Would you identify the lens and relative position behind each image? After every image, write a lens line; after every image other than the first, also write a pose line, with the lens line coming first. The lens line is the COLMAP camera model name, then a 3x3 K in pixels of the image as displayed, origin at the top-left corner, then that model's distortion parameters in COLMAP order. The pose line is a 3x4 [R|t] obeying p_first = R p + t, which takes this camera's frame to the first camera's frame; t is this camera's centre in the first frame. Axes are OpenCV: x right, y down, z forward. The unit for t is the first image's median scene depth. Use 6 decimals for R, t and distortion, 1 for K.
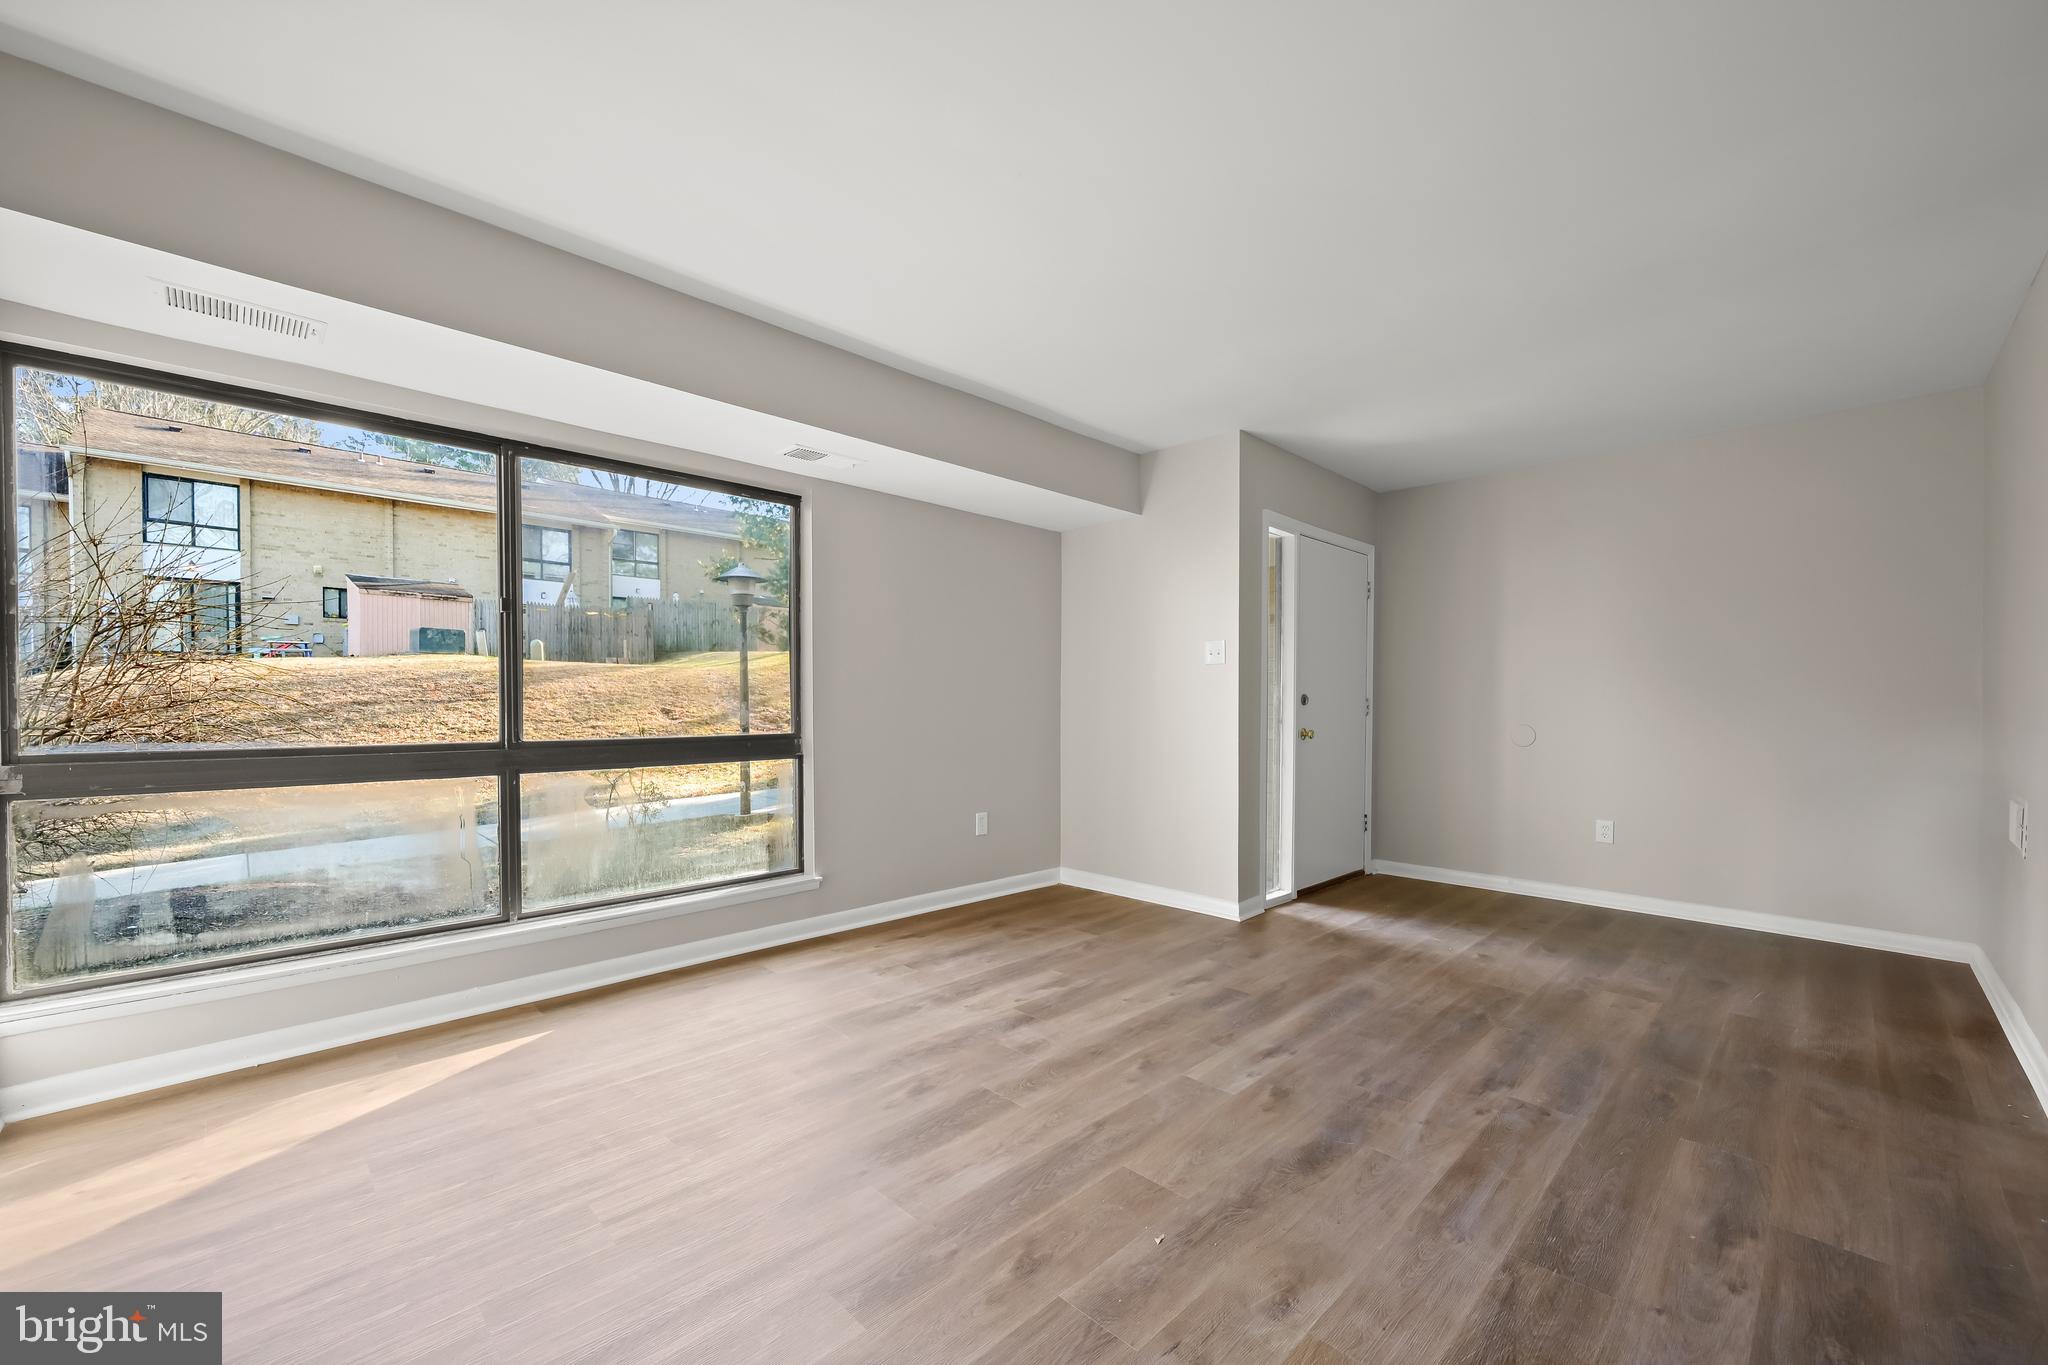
lens RADIAL K [[807.4, 0, 1024.9], [0, 807.4, 678.2], [0, 0, 1]] dist [0.001518, 0.000233]
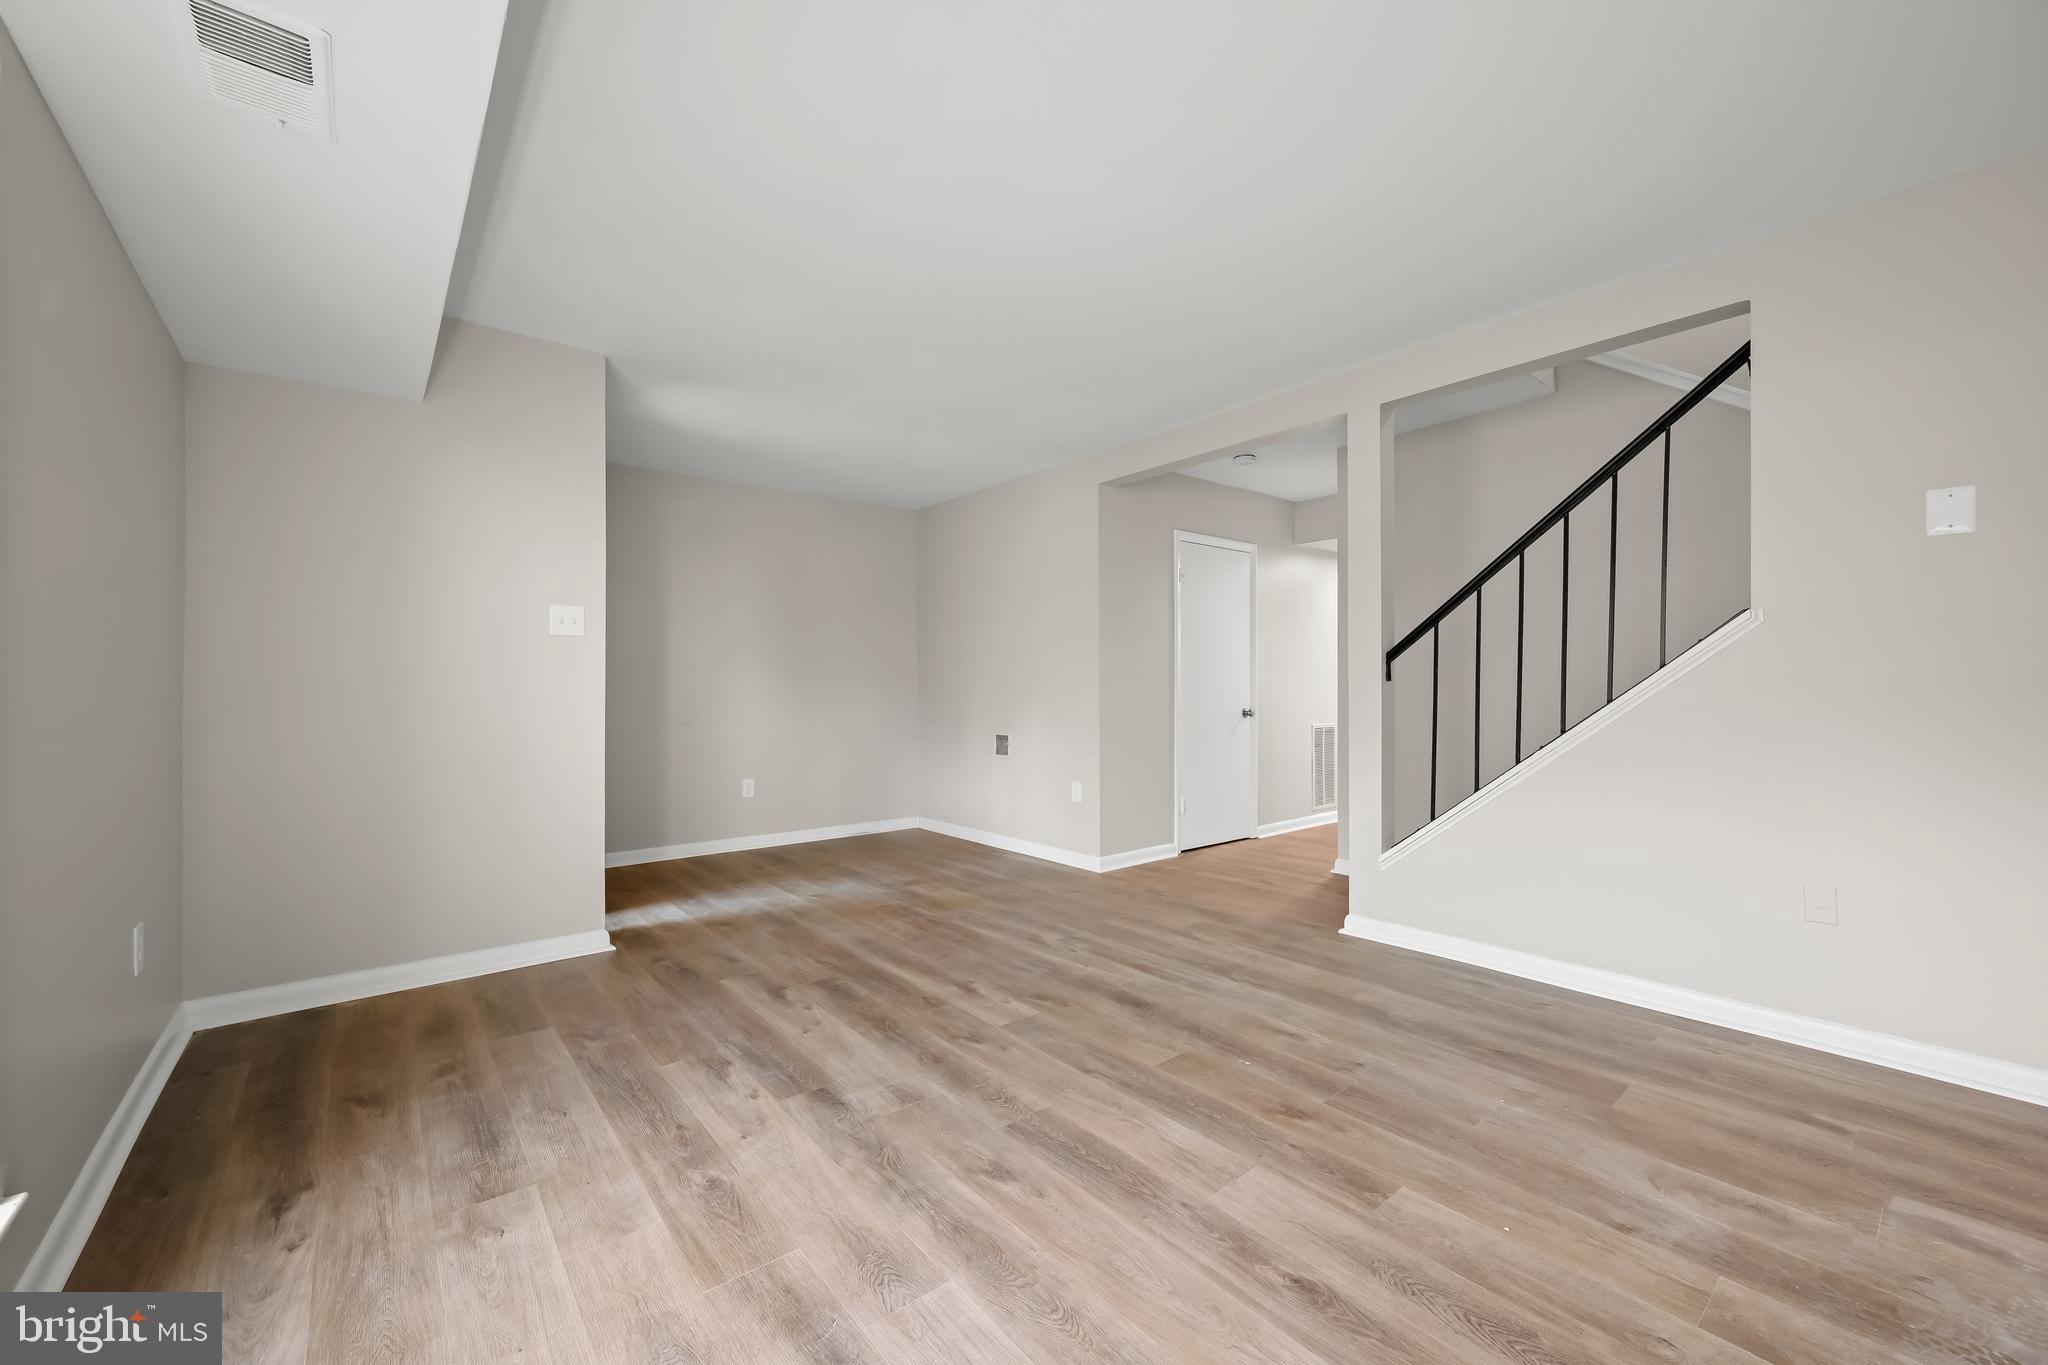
lens RADIAL K [[807.4, 0, 1024.9], [0, 807.4, 678.2], [0, 0, 1]] dist [0.001518, 0.000233]
pose [[0.085548, 0.009405, 0.996290, -0.872928], [-0.029336, 0.999546, -0.006917, 0.032211], [-0.995902, -0.028635, 0.085785, 0.877645]]
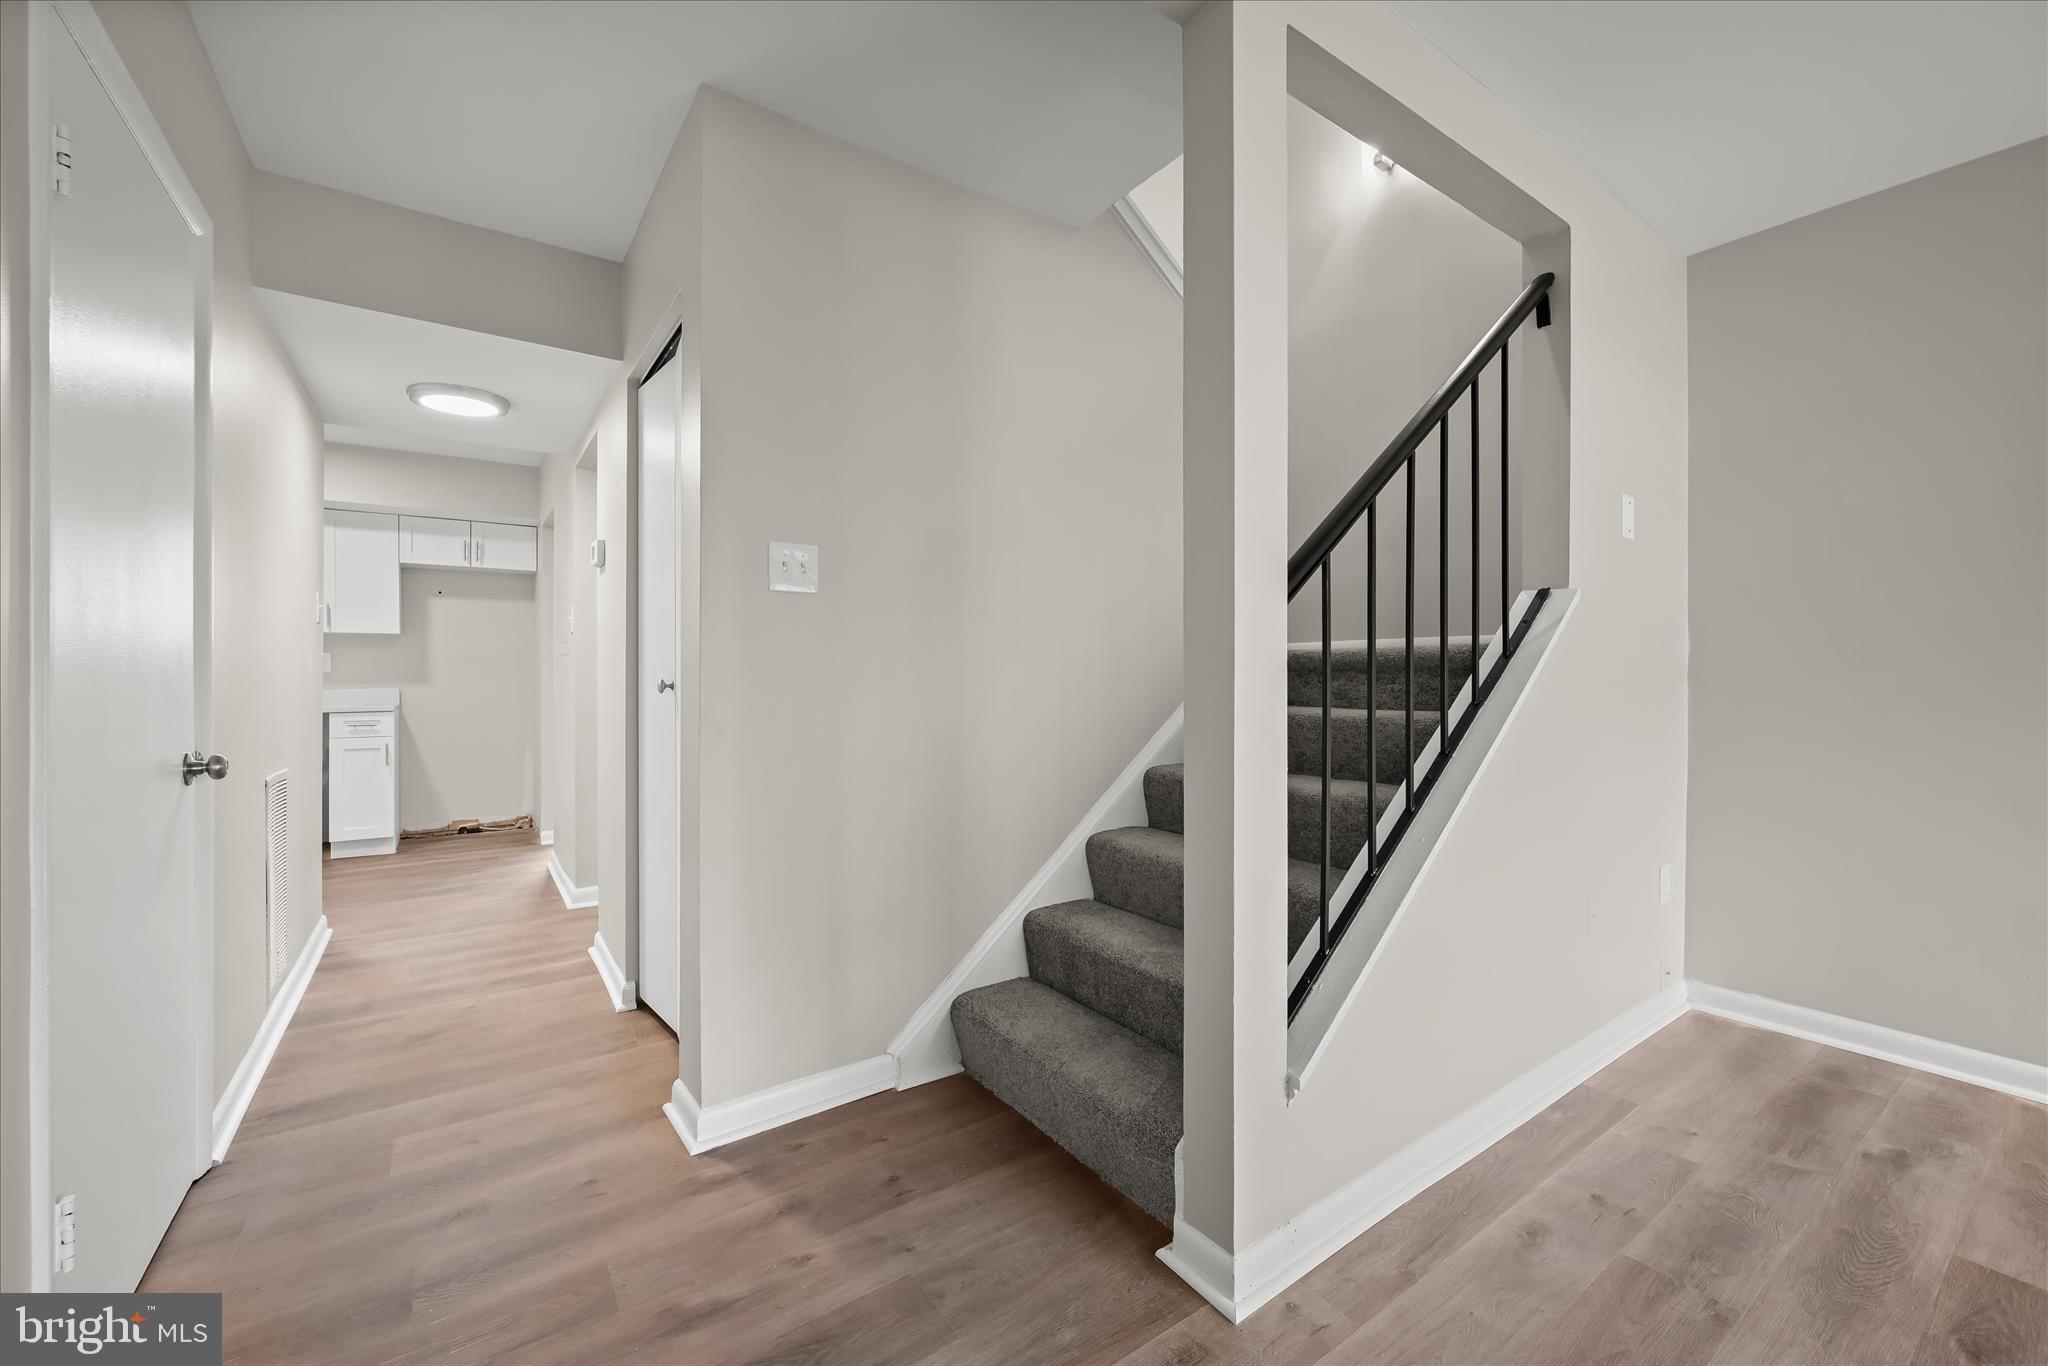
lens RADIAL K [[814.0, 0, 1026.3], [0, 814.0, 675.2], [0, 0, 1]] dist [-0.001145, 0.000077]
pose [[-0.986316, -0.001054, 0.164862, 0.699487], [-0.005787, 0.999585, -0.028234, 0.033632], [-0.164763, -0.028801, -0.985913, 1.018840]]
